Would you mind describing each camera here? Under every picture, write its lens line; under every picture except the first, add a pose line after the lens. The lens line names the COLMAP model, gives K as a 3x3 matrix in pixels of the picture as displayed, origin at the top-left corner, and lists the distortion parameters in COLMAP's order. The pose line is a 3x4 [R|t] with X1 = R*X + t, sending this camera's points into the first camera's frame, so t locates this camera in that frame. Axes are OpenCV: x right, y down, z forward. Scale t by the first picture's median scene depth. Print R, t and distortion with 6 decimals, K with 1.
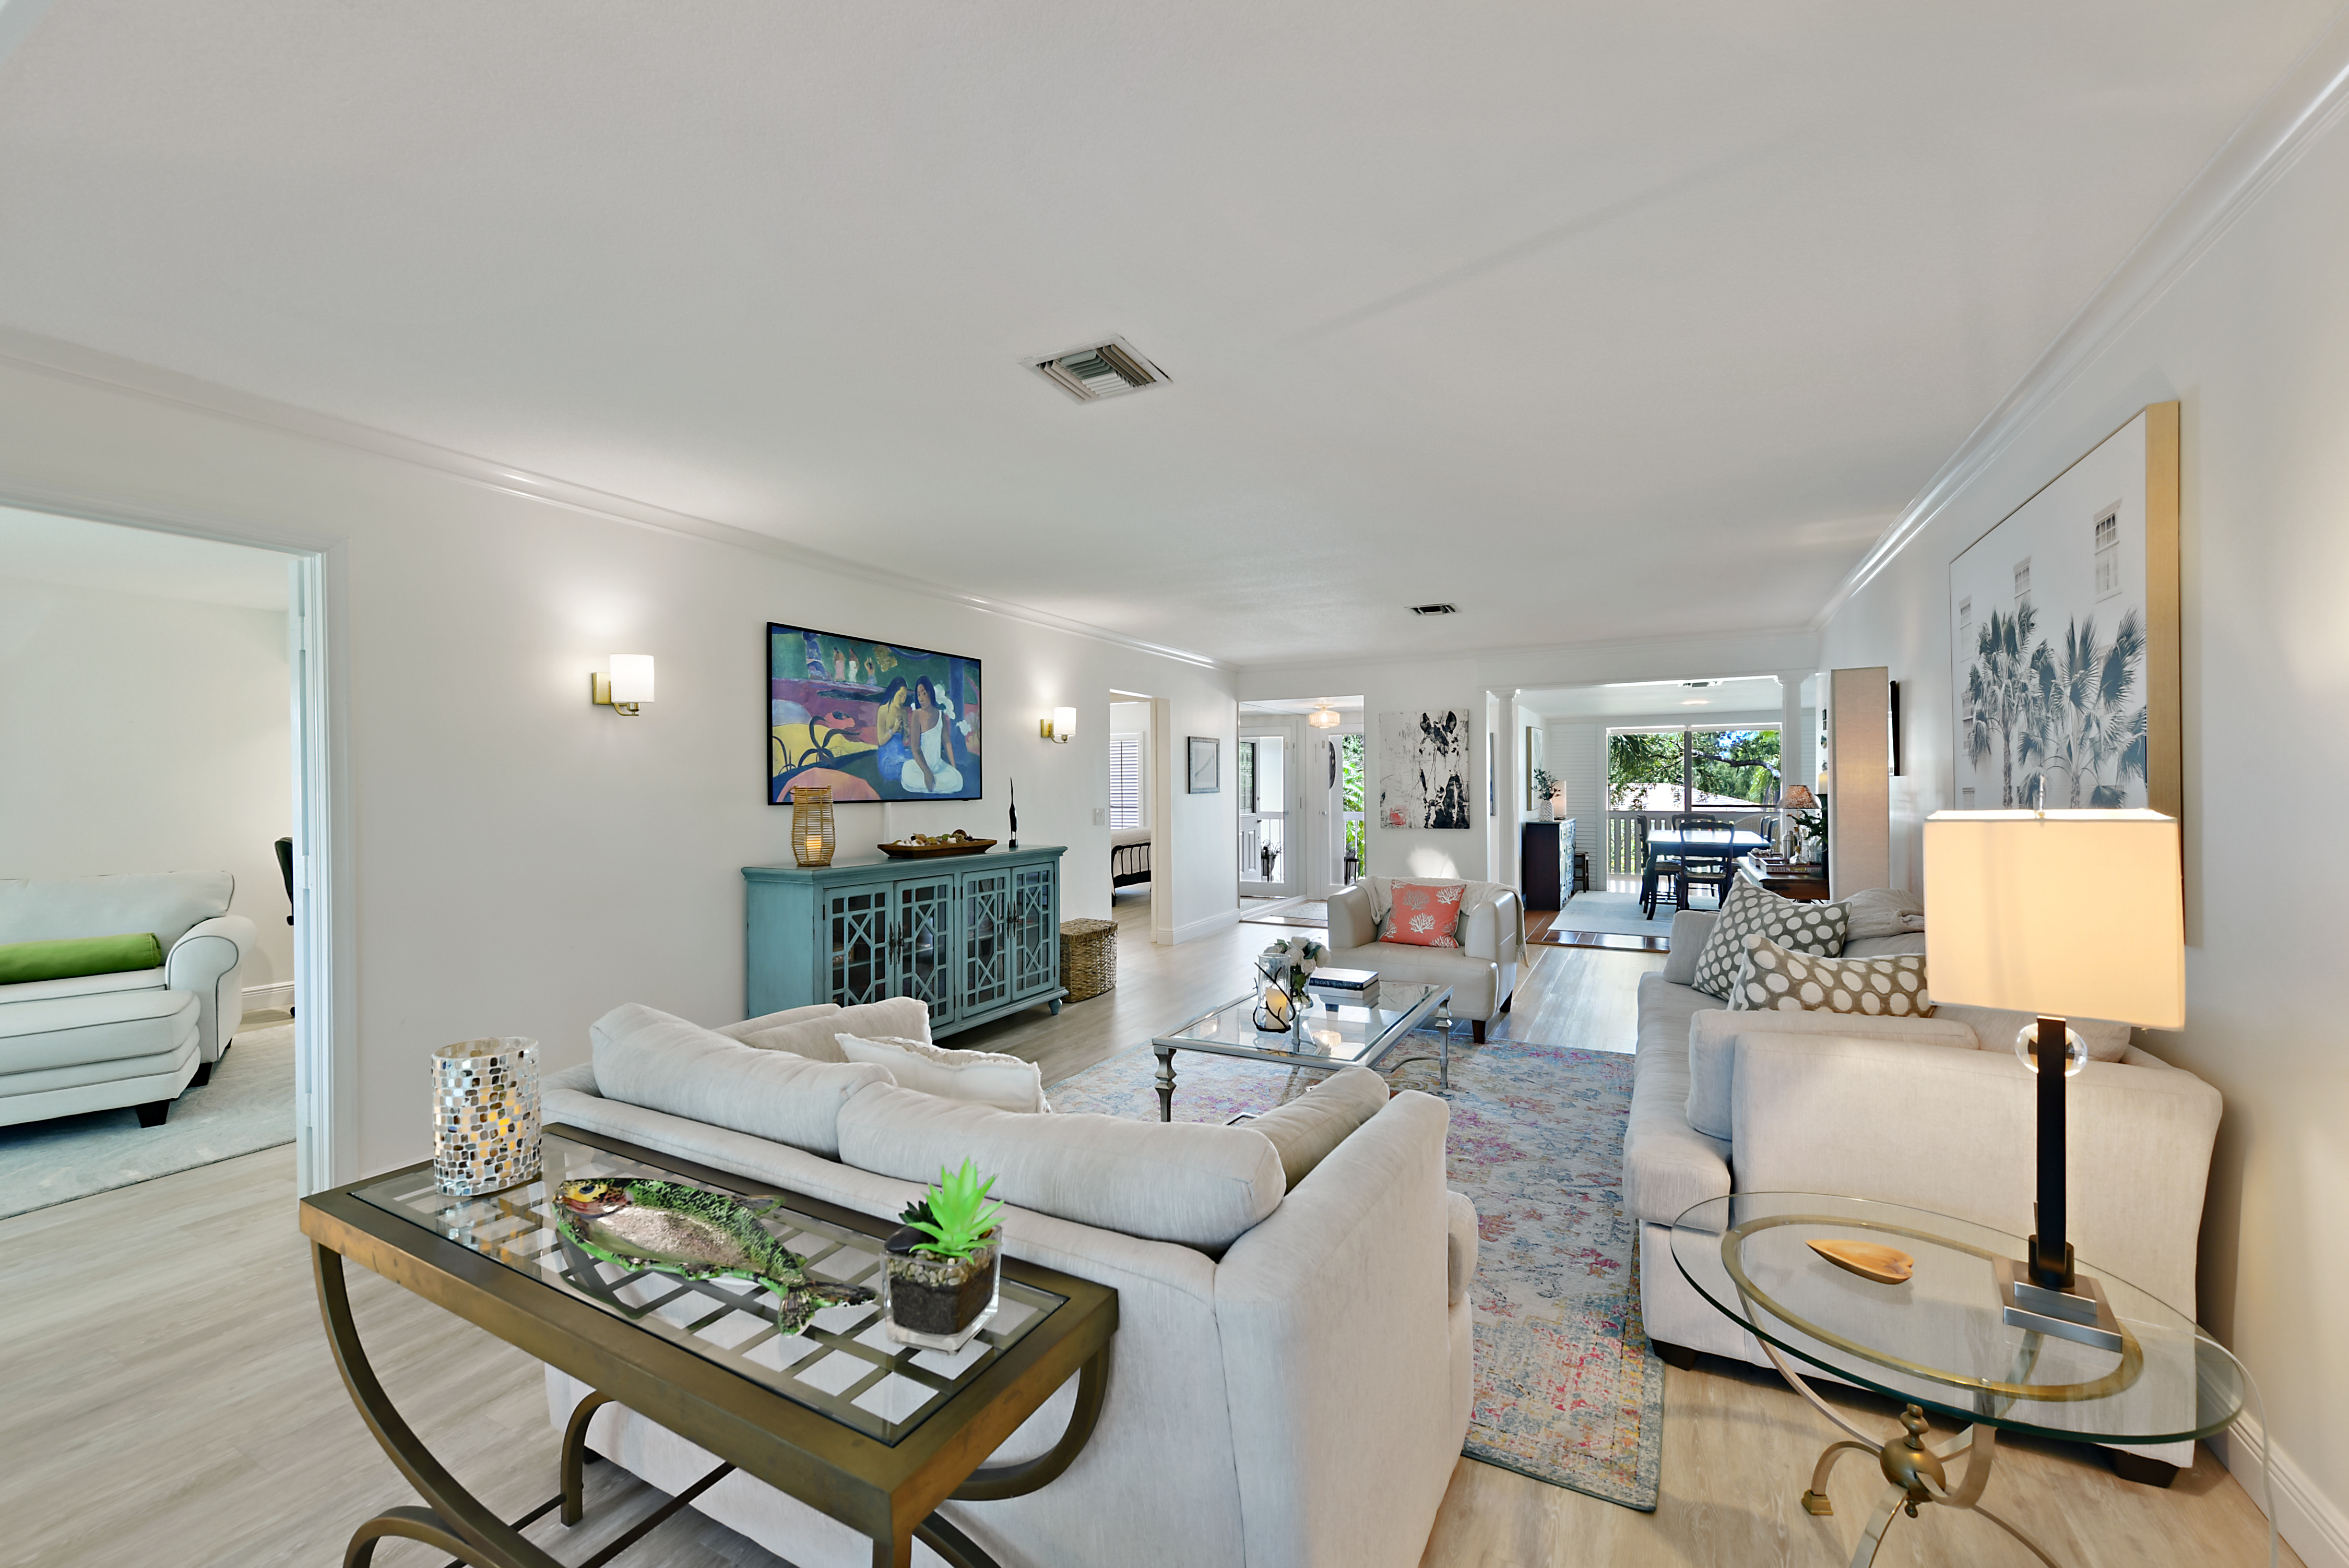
lens RADIAL K [[933.5, 0, 1191.3], [0, 933.5, 783.9], [0, 0, 1]] dist [0.012678, -0.002214]
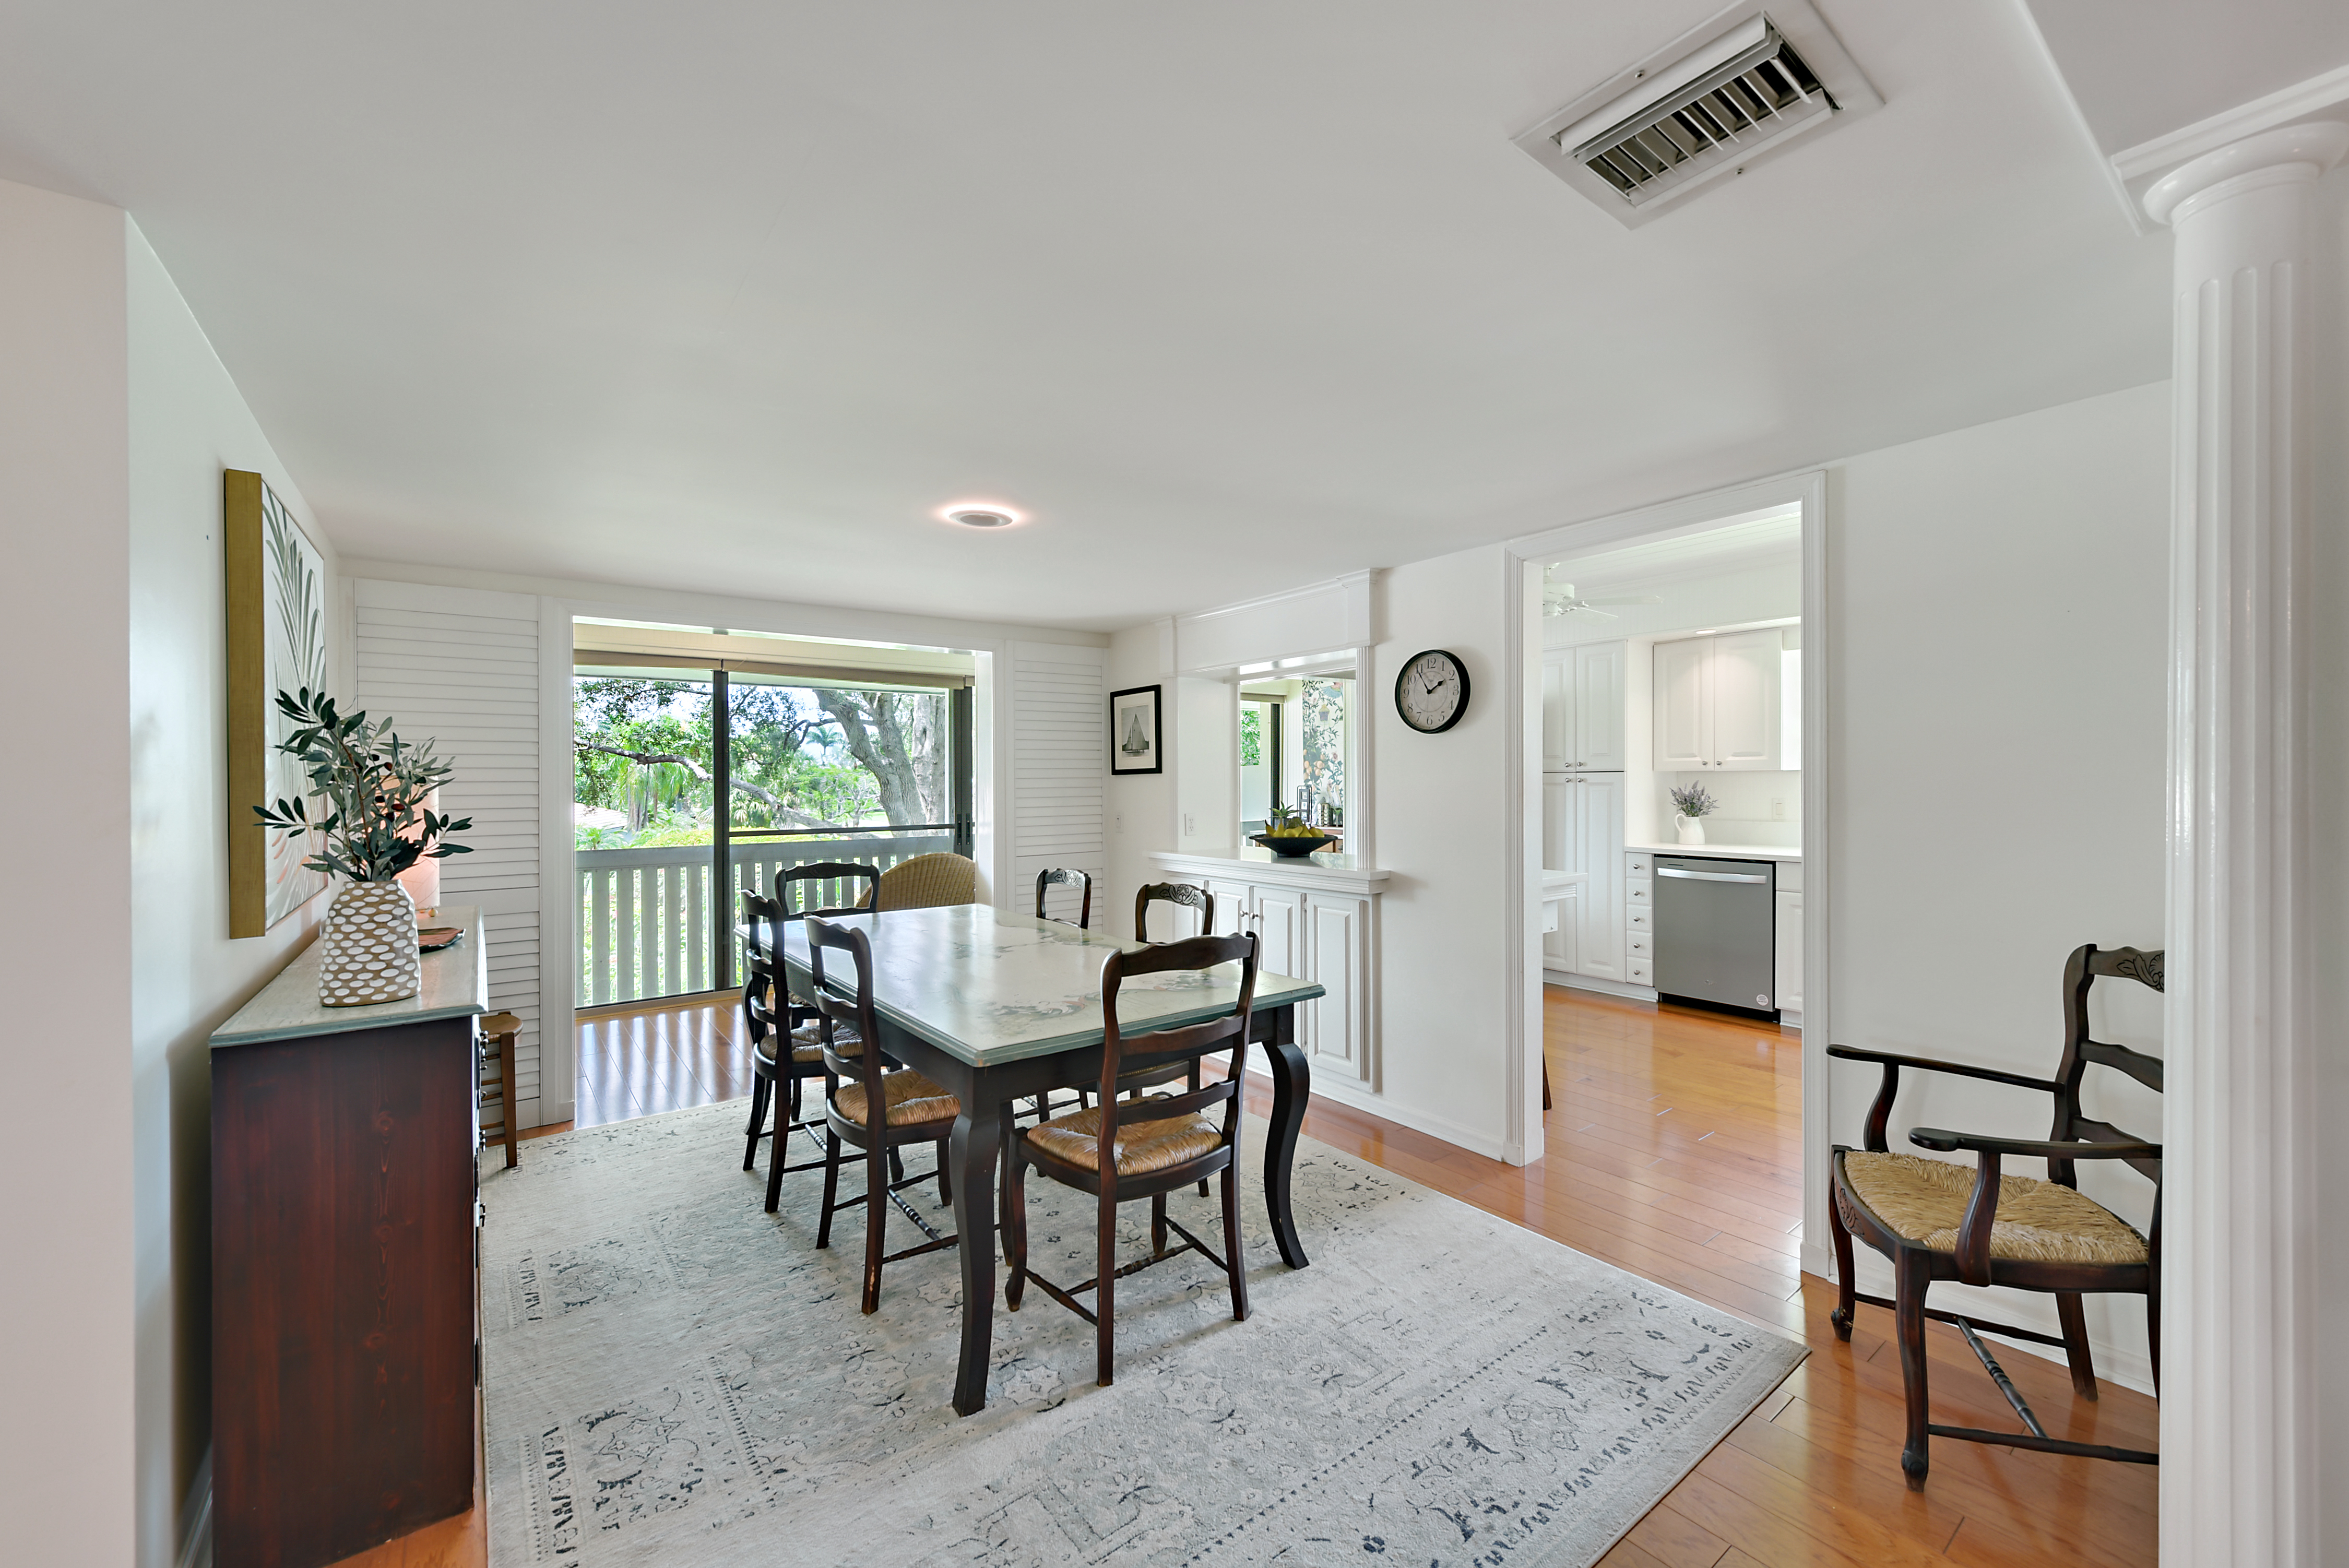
lens RADIAL K [[933.5, 0, 1181.3], [0, 933.5, 786.6], [0, 0, 1]] dist [0.012678, -0.002214]
pose [[0.437062, -0.004771, 0.899419, 0.581946], [0.005396, 0.999982, 0.002682, 0.001258], [-0.899415, 0.003682, 0.437080, 1.596803]]
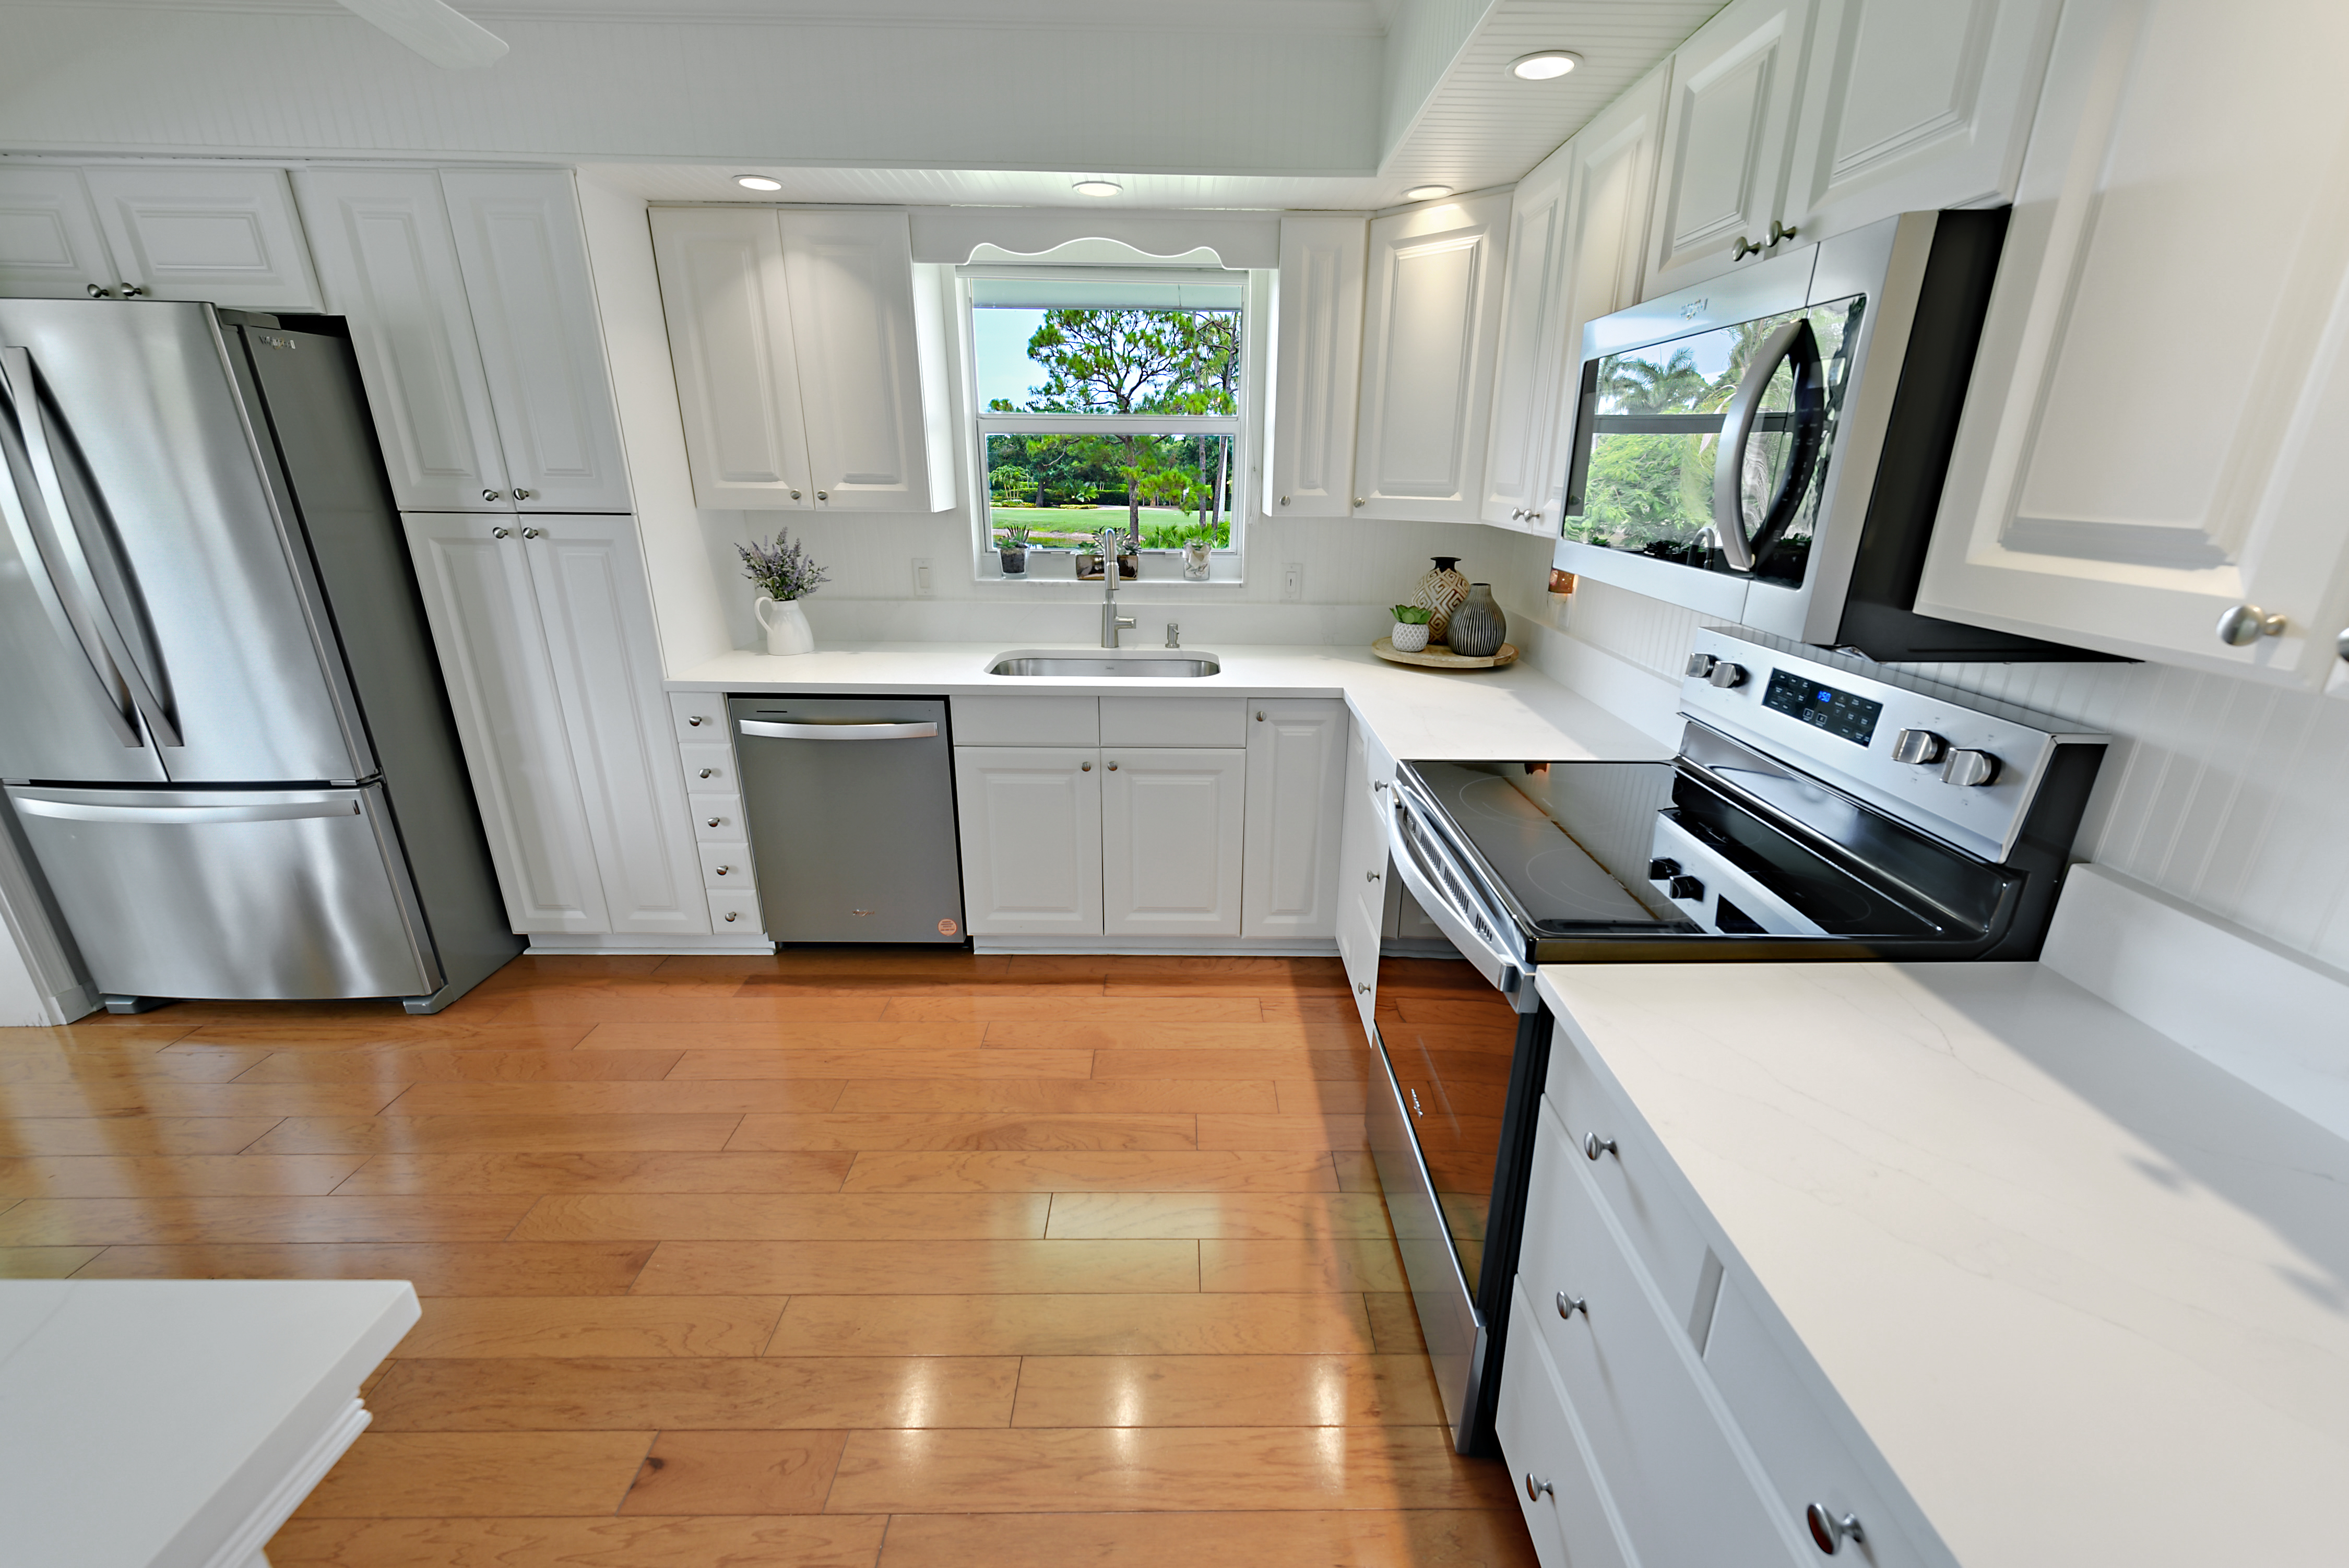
lens RADIAL K [[933.5, 0, 1182.2], [0, 933.5, 803.6], [0, 0, 1]] dist [0.012678, -0.002214]
pose [[-0.451394, -0.304512, 0.838759, 1.247874], [-0.004103, 0.940668, 0.339302, -0.038808], [-0.892316, 0.149718, -0.425861, 1.583325]]
